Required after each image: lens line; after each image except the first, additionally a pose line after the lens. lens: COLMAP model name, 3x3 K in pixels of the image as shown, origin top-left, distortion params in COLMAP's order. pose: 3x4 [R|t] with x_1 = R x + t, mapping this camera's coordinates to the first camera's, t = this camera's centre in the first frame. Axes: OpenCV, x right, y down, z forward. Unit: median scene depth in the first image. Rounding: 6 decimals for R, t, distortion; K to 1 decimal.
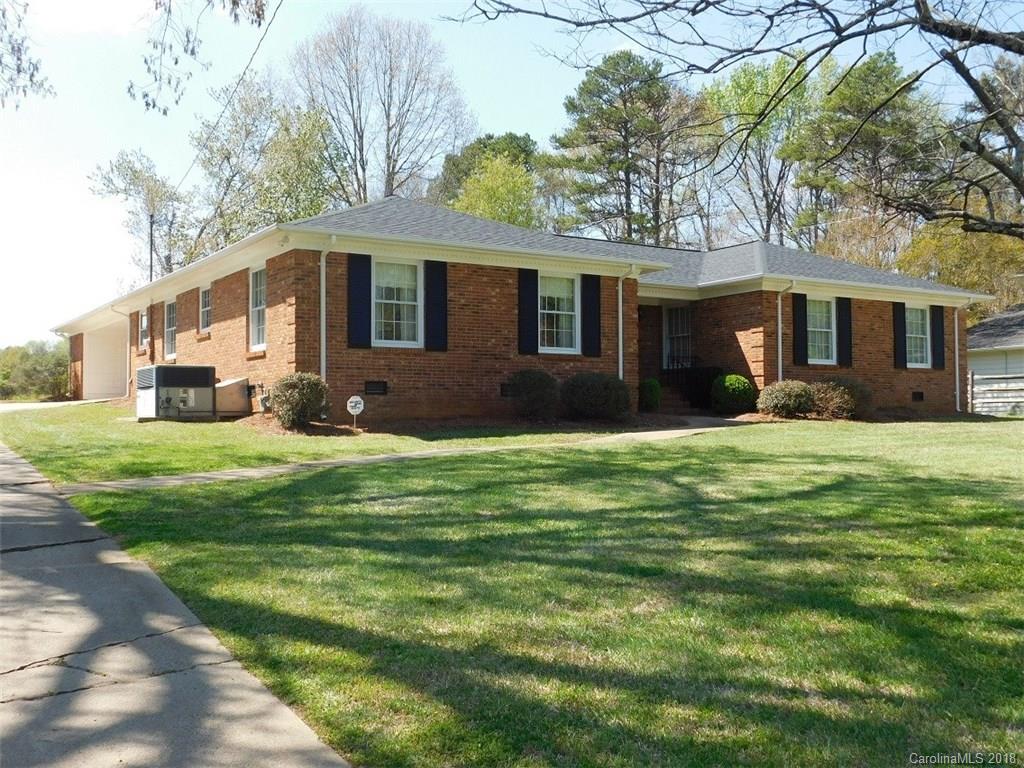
lens RADIAL K [[1083.2, 0, 512.0], [0, 1083.2, 384.0], [0, 0, 1]] dist [-0.003798, 0.009357]
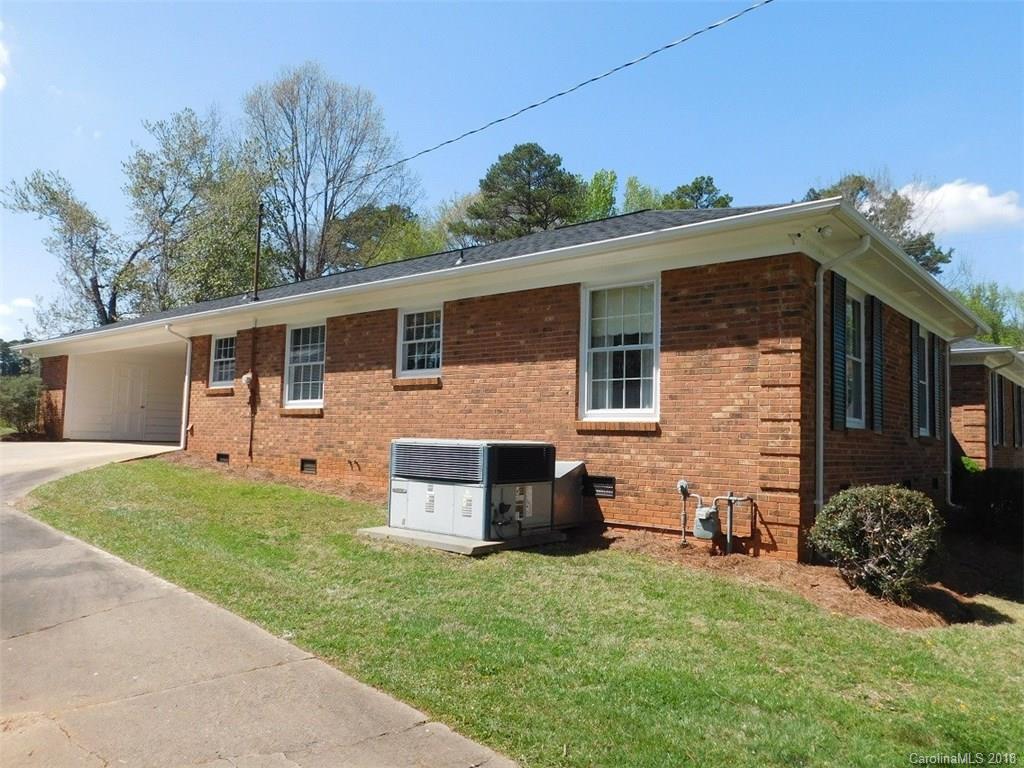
lens RADIAL K [[765.2, 0, 512.0], [0, 765.2, 384.0], [0, 0, 1]] dist [0.002289, 0.005537]
pose [[0.955569, 0.056246, 0.289350, -0.305268], [-0.046653, 0.998112, -0.039949, -0.022924], [-0.291051, 0.024675, 0.956389, 0.449329]]
